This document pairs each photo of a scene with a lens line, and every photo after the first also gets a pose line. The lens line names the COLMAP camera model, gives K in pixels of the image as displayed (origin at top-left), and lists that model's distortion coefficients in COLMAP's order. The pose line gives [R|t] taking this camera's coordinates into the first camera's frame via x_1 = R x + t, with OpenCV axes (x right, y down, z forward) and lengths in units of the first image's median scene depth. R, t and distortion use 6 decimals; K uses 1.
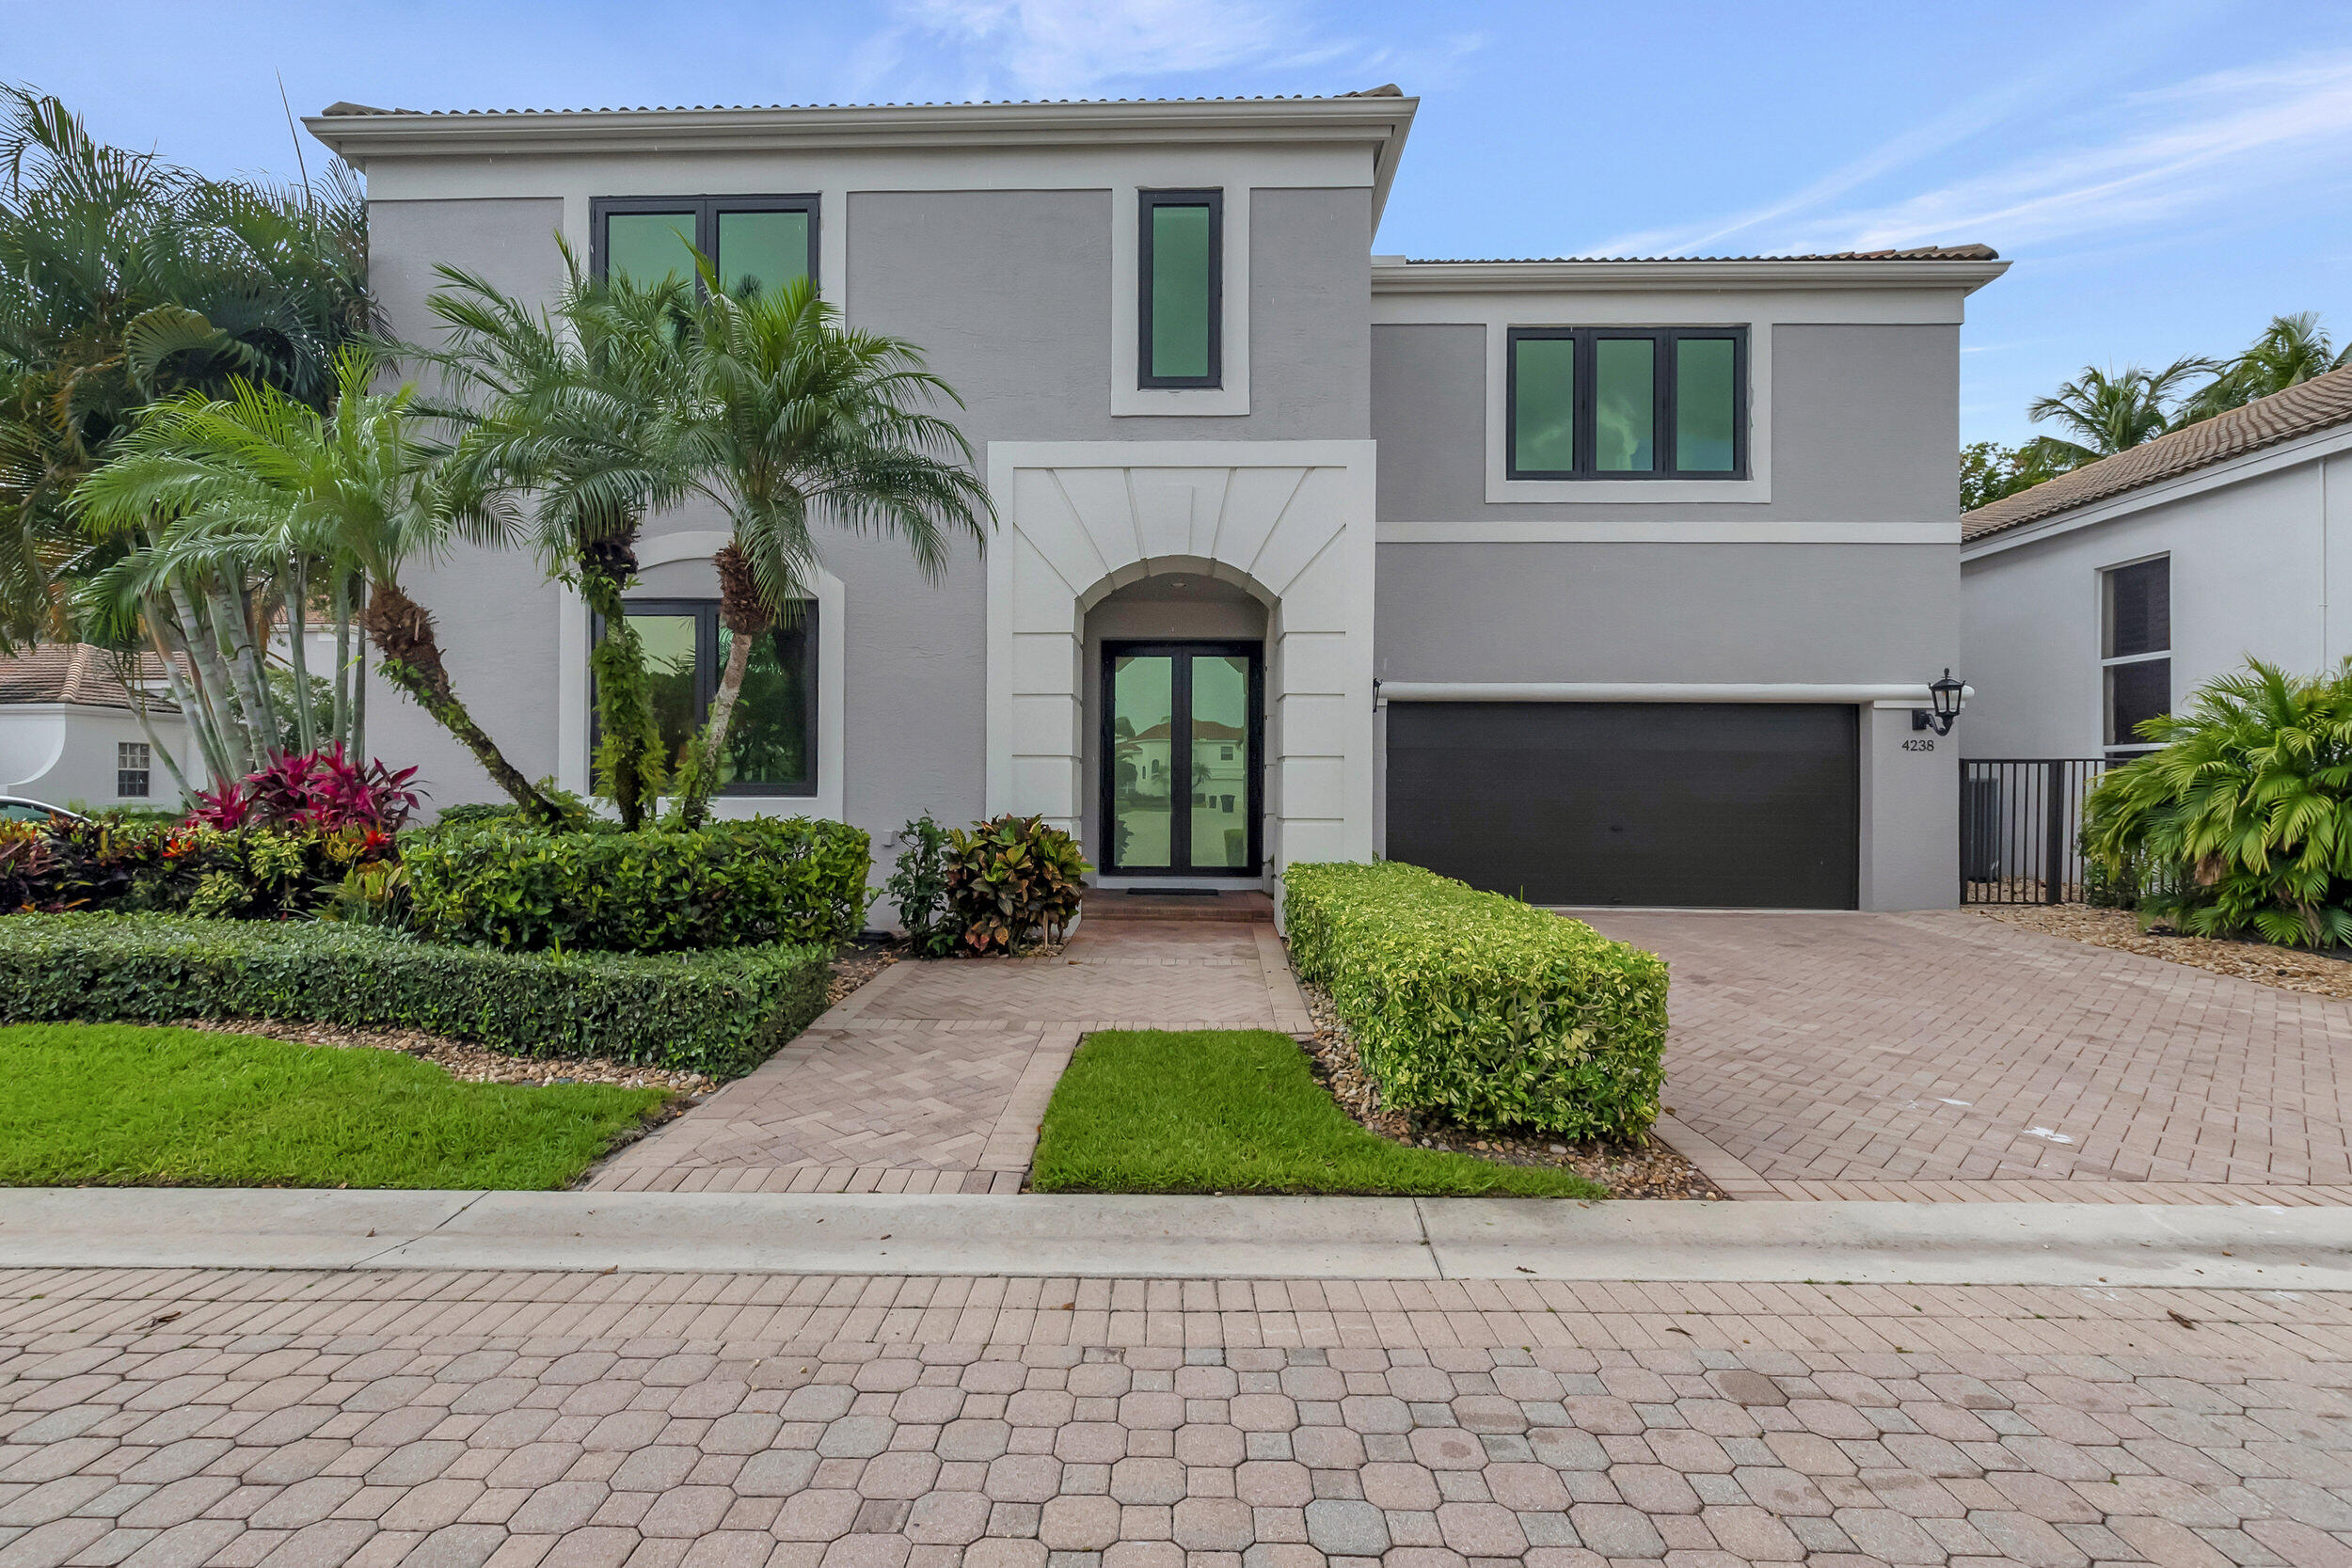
lens RADIAL K [[1040.2, 0, 1163.9], [0, 1040.2, 768.8], [0, 0, 1]] dist [-0.000892, -0.000570]
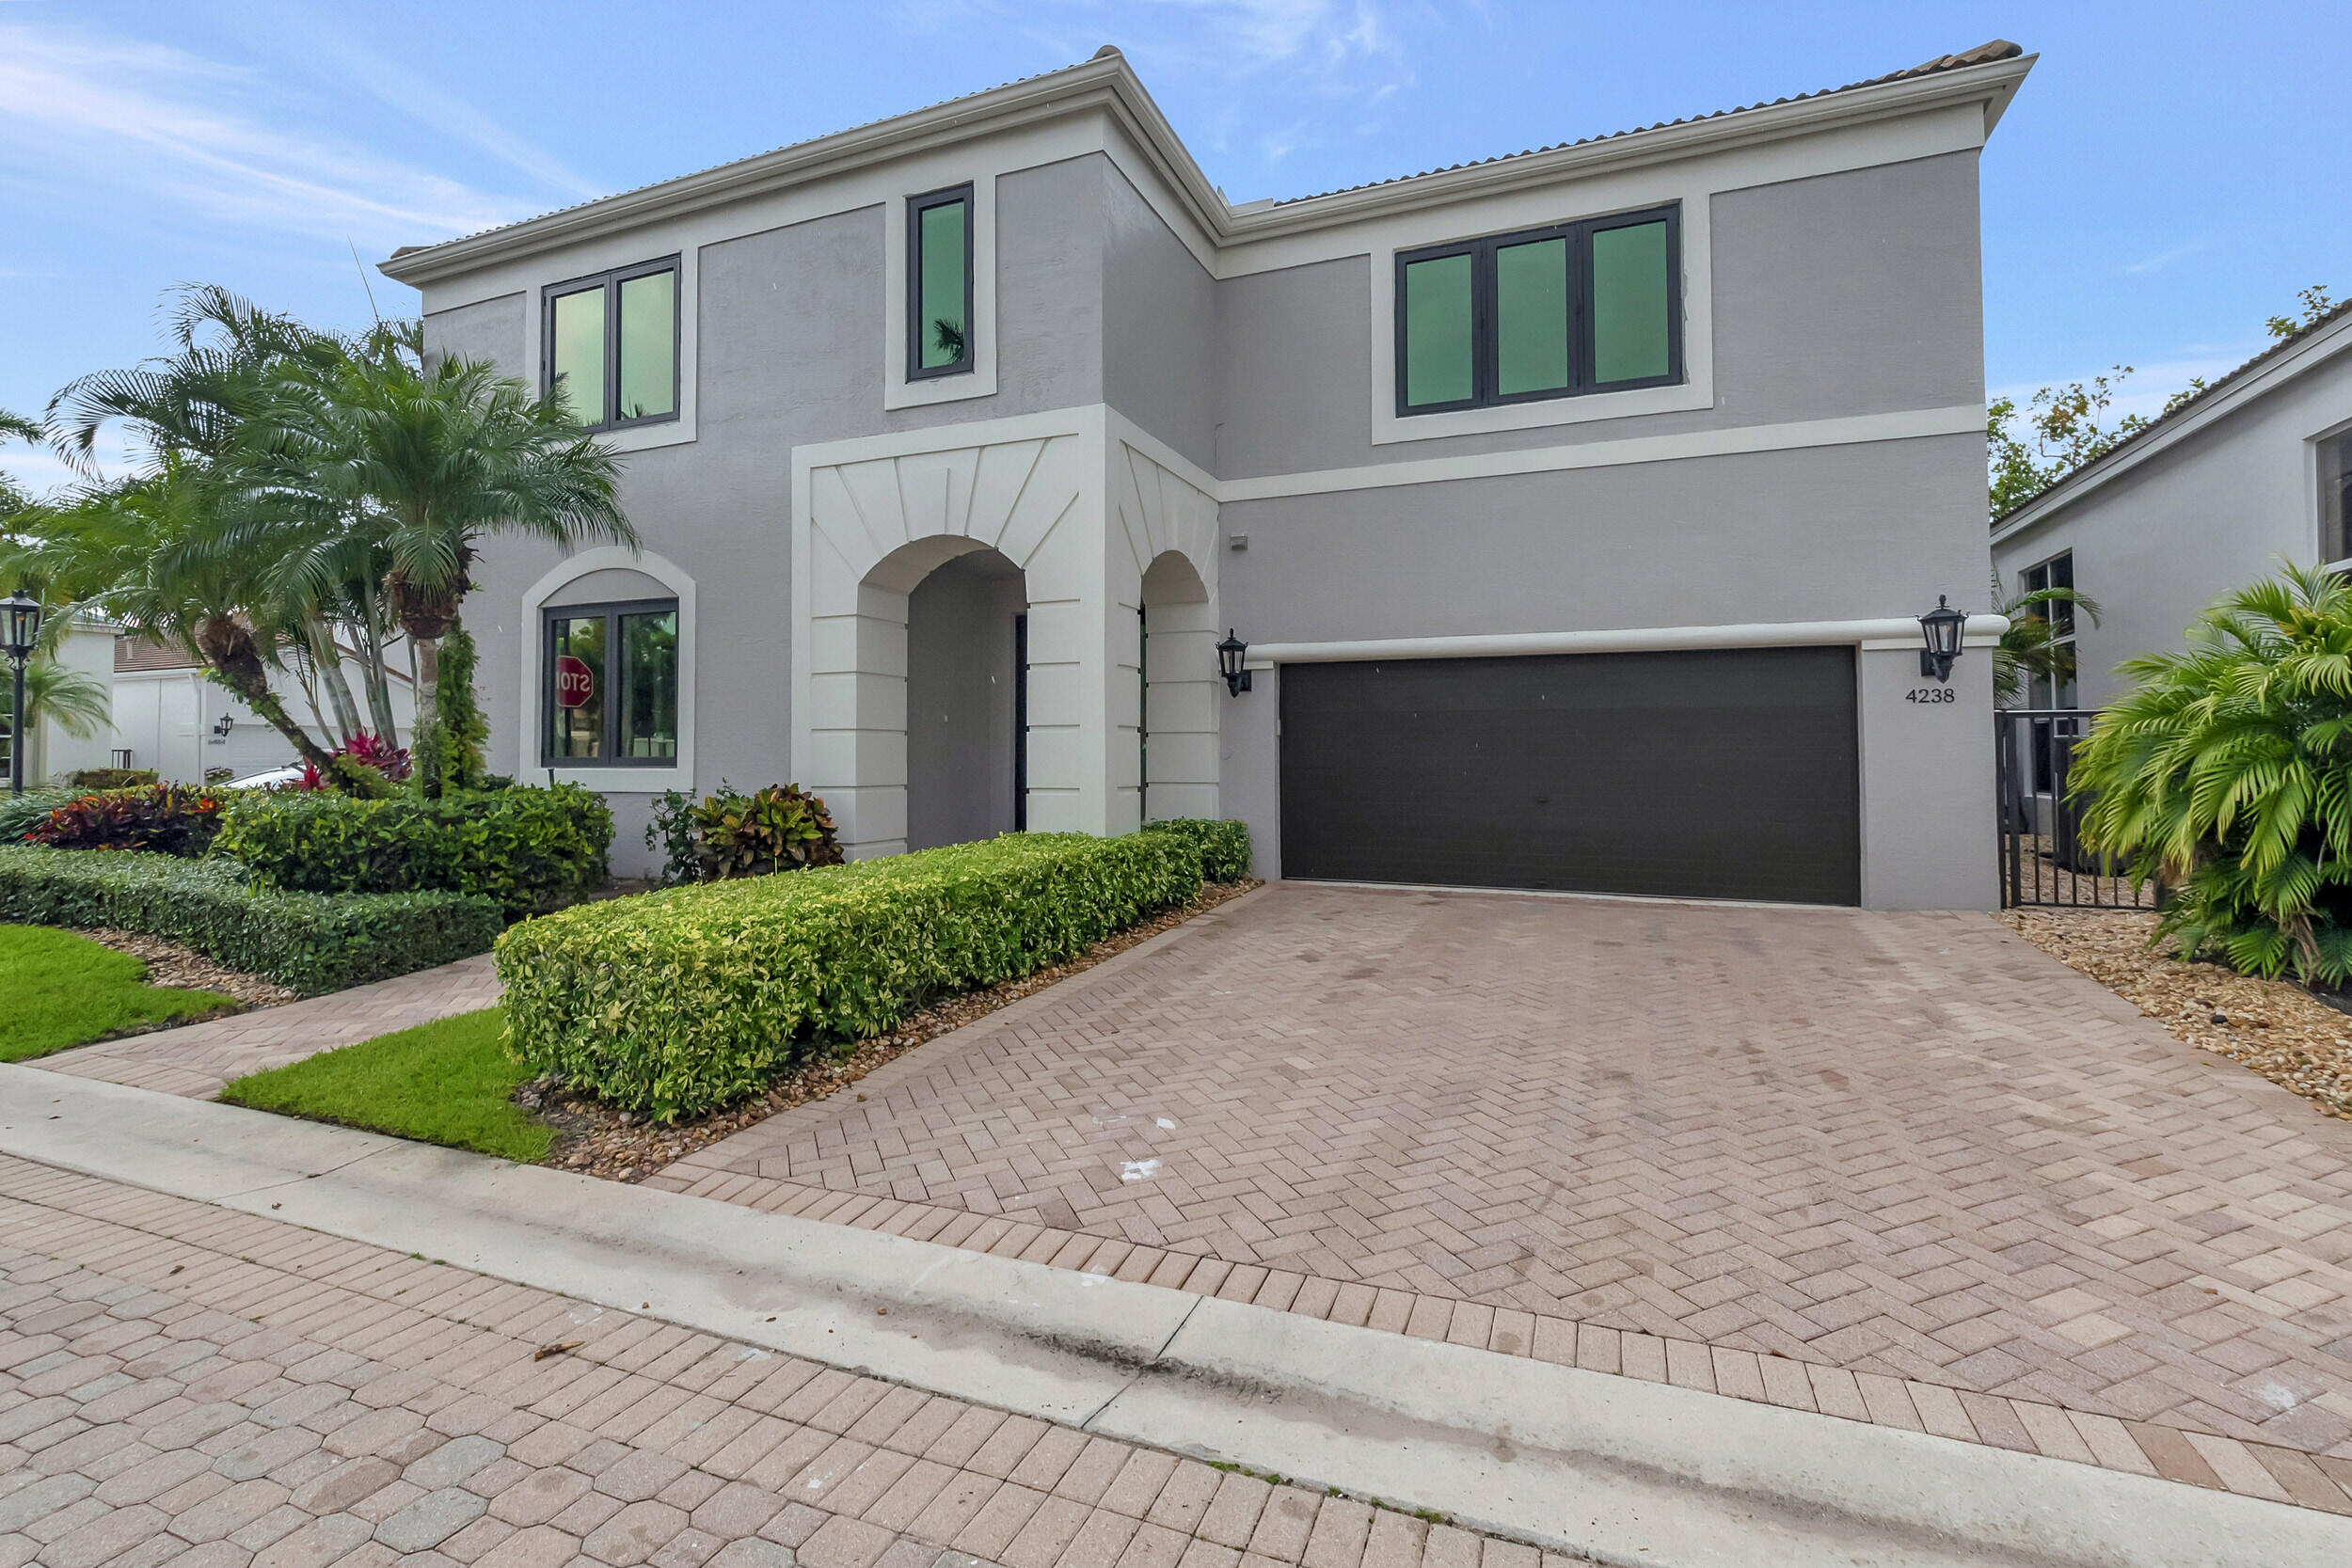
lens RADIAL K [[1043.7, 0, 1182.2], [0, 1043.7, 706.7], [0, 0, 1]] dist [-0.001282, -0.000084]
pose [[0.938973, -0.023014, -0.343221, 0.597464], [0.014012, 0.999490, -0.028687, -0.000179], [0.343706, 0.022127, 0.938816, 0.103656]]
